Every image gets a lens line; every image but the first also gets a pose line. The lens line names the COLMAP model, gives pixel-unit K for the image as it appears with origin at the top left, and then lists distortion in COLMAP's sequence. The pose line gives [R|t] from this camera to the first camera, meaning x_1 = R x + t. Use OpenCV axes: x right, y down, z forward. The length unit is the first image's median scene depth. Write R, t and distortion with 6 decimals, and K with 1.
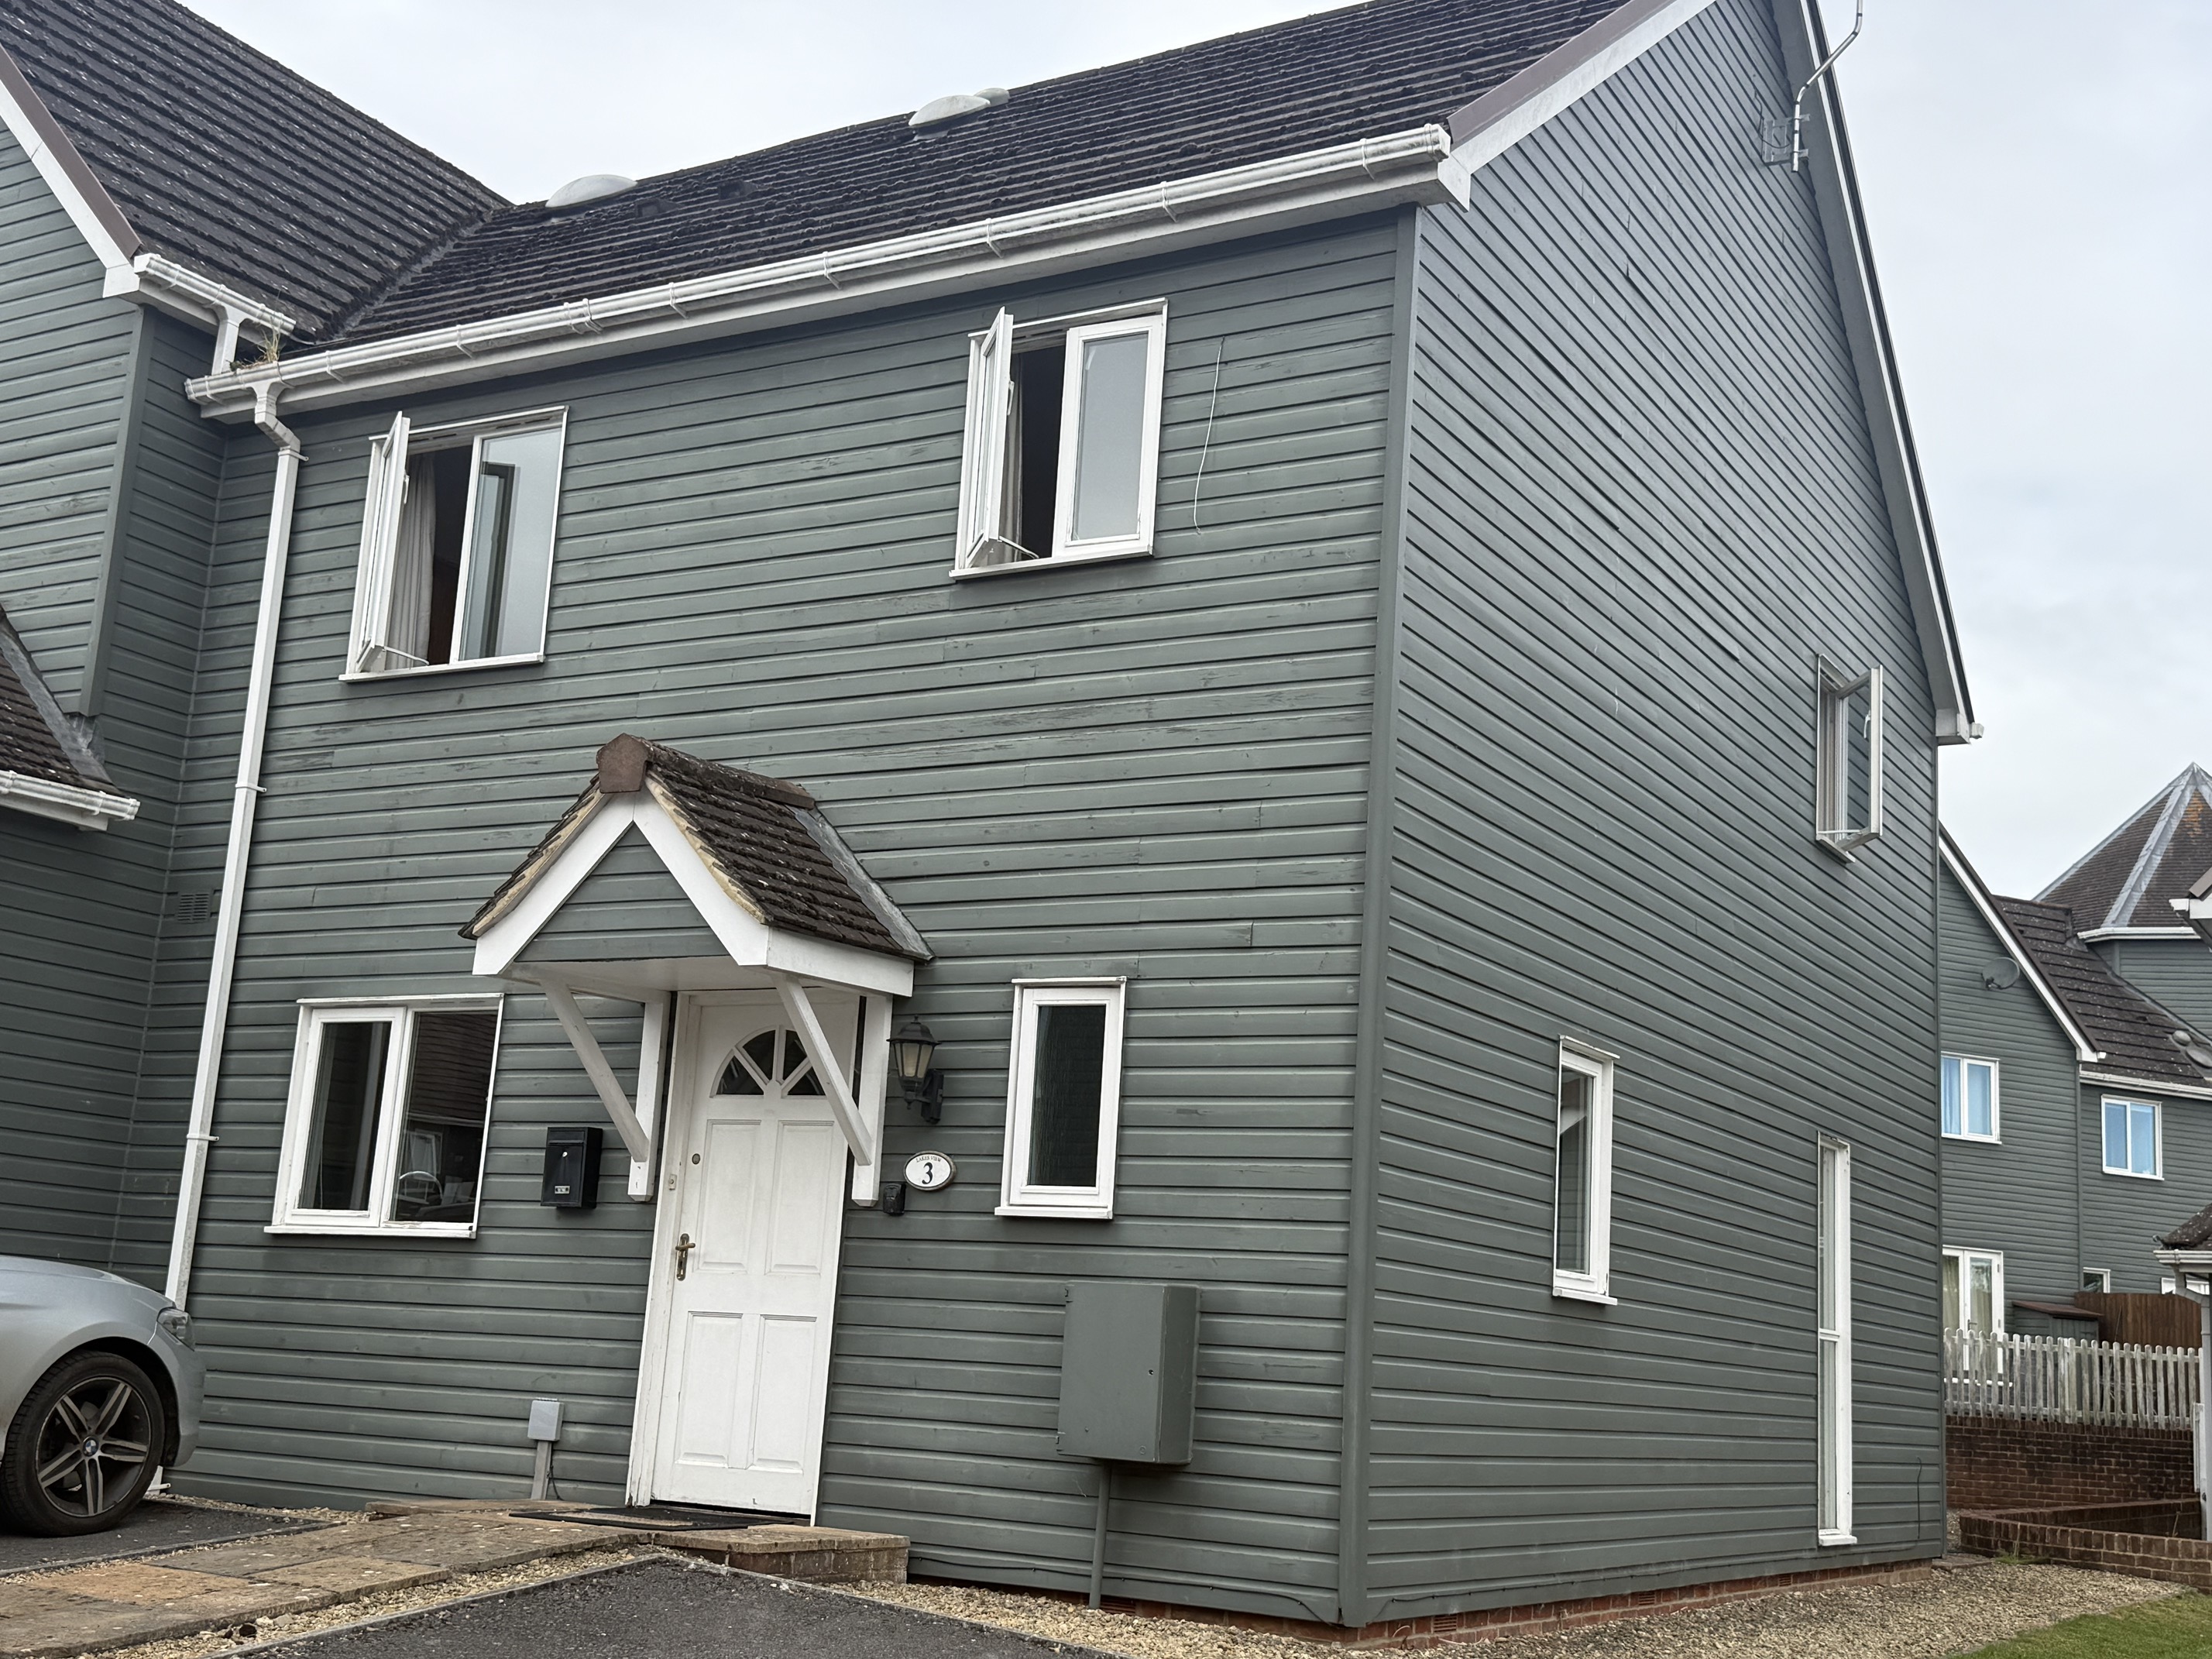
lens RADIAL K [[2536.0, 0, 1106.0], [0, 2536.0, 829.5], [0, 0, 1]] dist [0.206215, -0.559185]
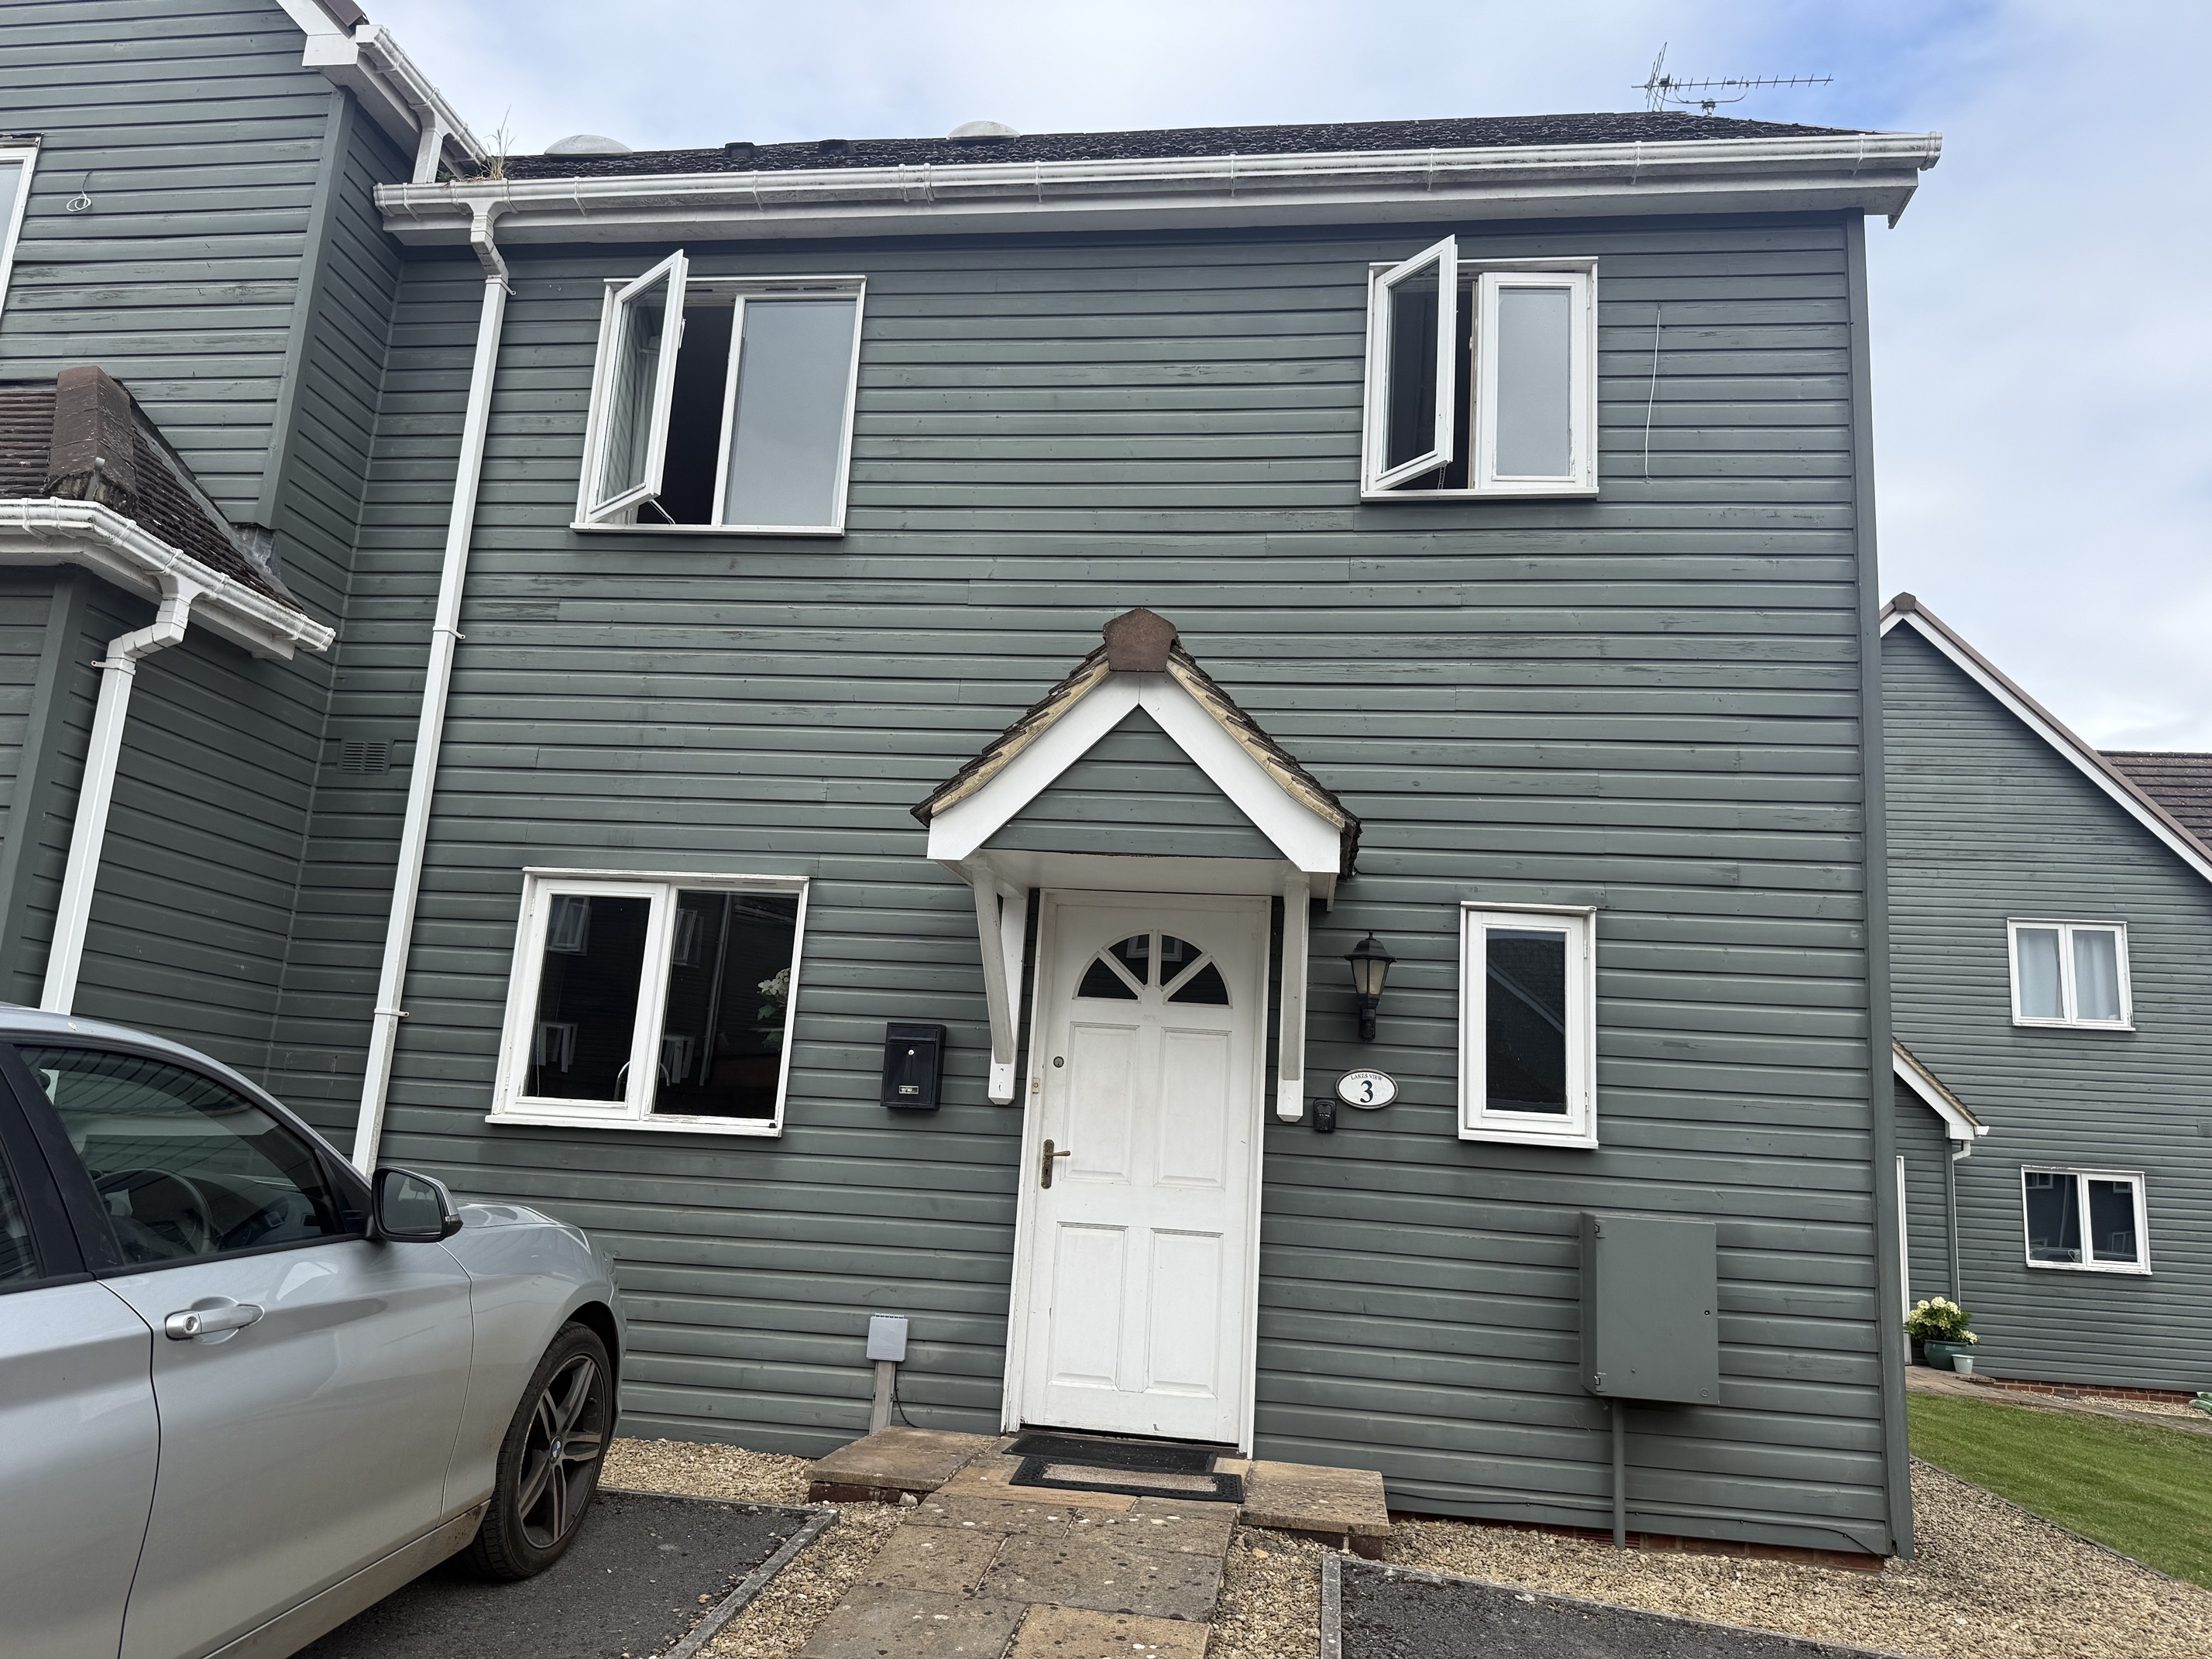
lens RADIAL K [[1571.2, 0, 1106.0], [0, 1571.2, 829.5], [0, 0, 1]] dist [0.156716, -0.309545]
pose [[0.925431, 0.074966, 0.371427, -0.374259], [-0.082480, 0.996583, 0.004359, 0.037142], [-0.369831, -0.034669, 0.928452, 0.443337]]
